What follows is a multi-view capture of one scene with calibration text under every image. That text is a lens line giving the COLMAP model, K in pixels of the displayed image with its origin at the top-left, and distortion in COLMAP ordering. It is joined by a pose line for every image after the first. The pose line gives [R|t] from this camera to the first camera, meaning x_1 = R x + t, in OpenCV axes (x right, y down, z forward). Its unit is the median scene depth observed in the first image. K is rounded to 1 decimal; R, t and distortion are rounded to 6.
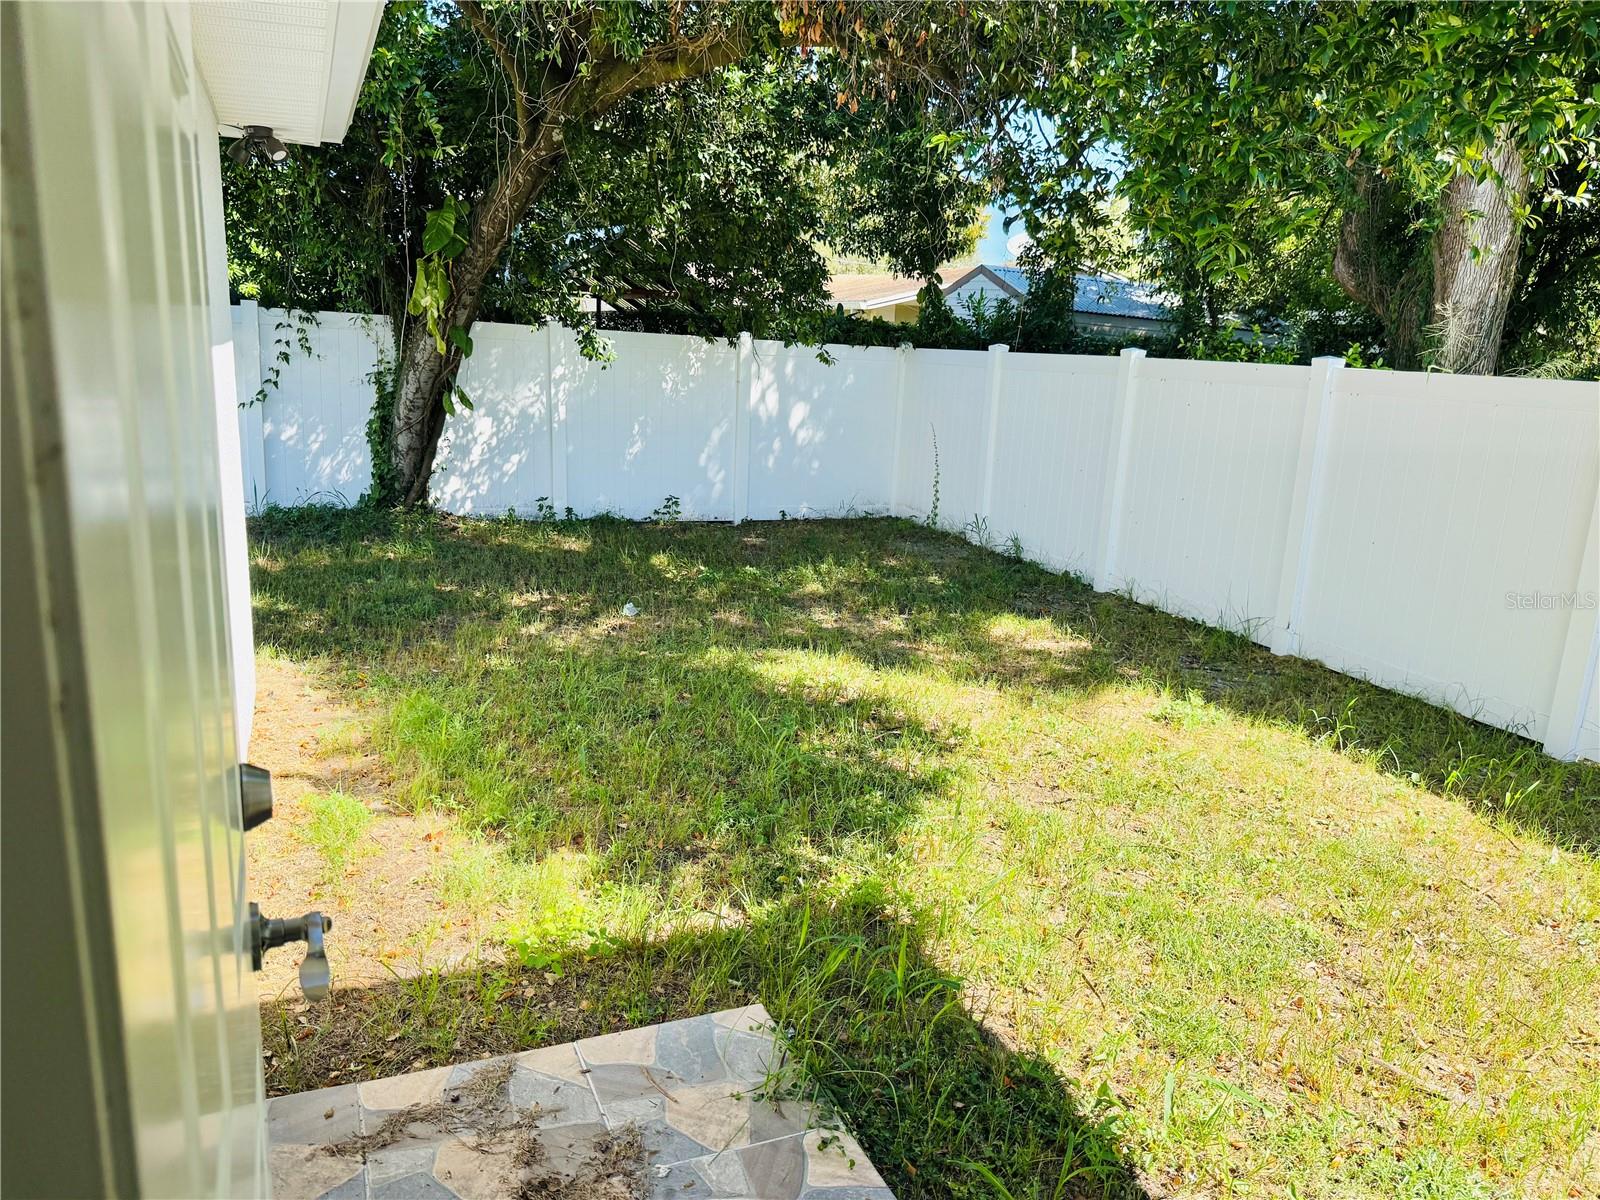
lens RADIAL K [[1124.1, 0, 801.4], [0, 1124.1, 604.2], [0, 0, 1]] dist [-0.006155, -0.002753]
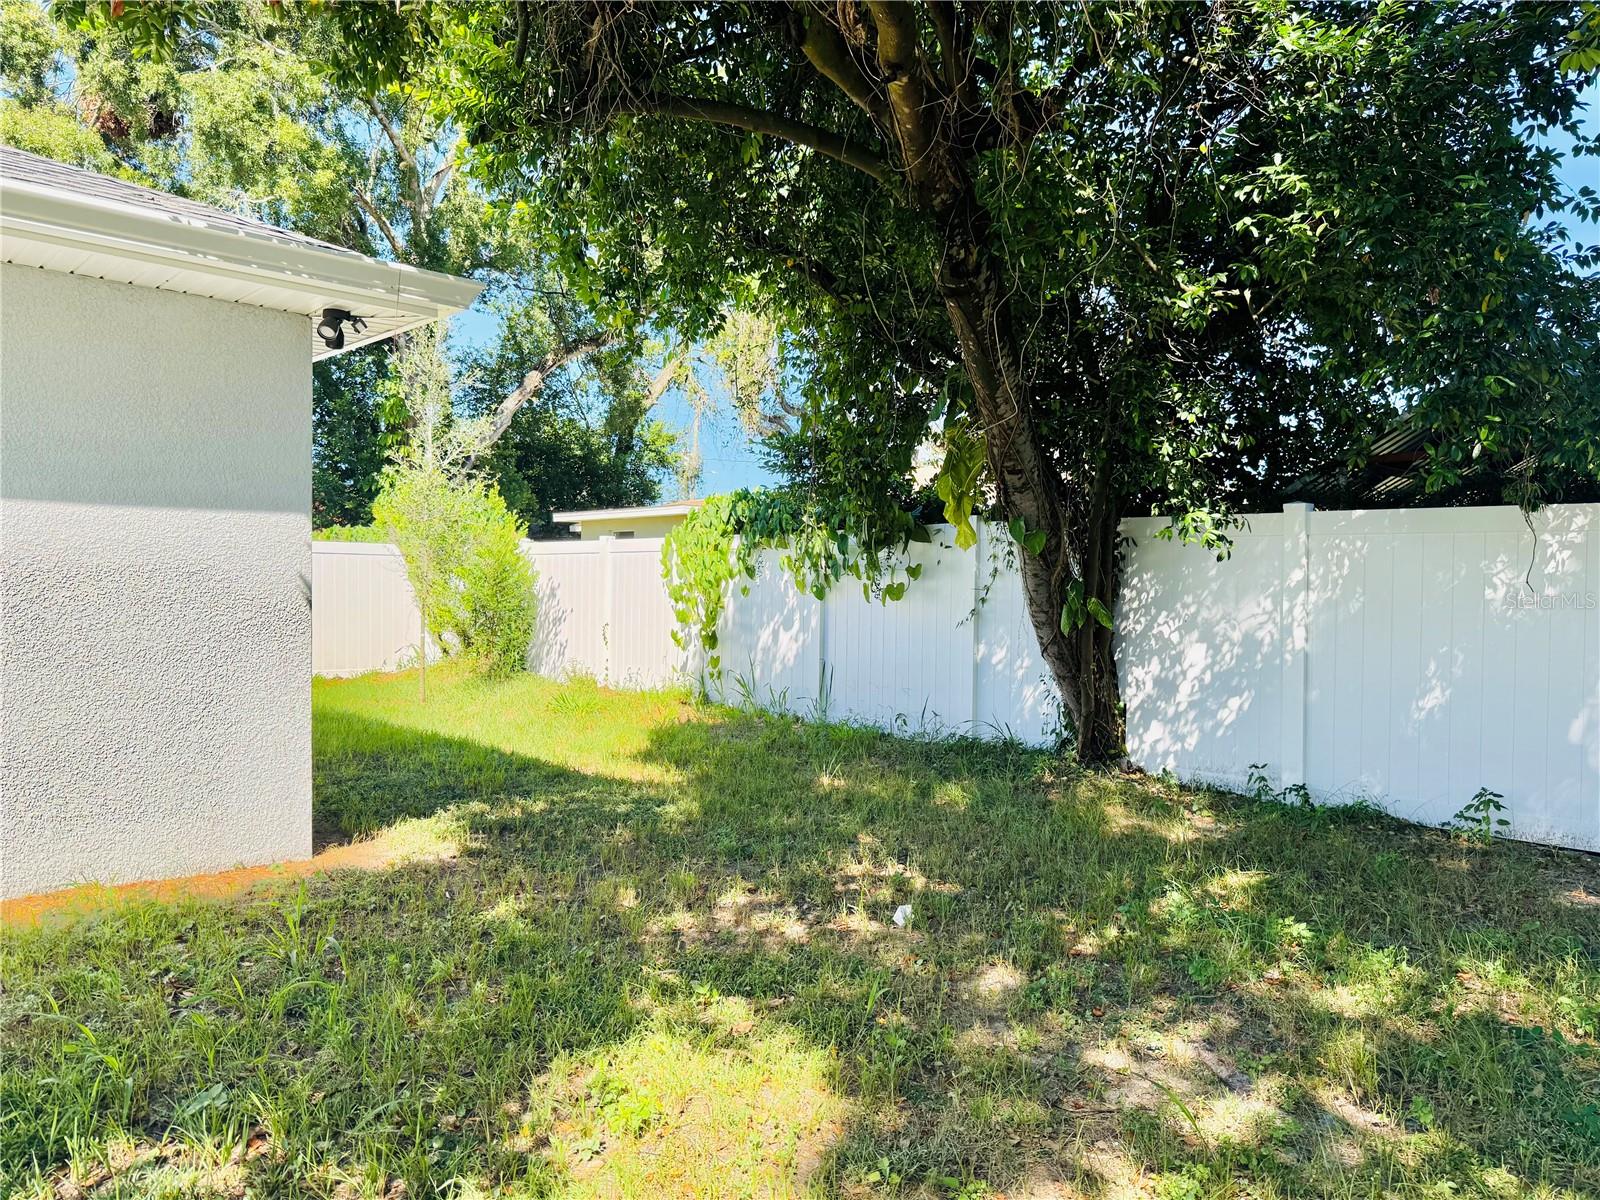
lens RADIAL K [[1124.1, 0, 797.9], [0, 1124.1, 597.8], [0, 0, 1]] dist [-0.006155, -0.002753]
pose [[0.329135, -0.037781, -0.943527, 0.312289], [-0.198272, 0.974160, -0.108172, -0.065542], [0.923233, 0.222678, 0.313139, 0.527157]]
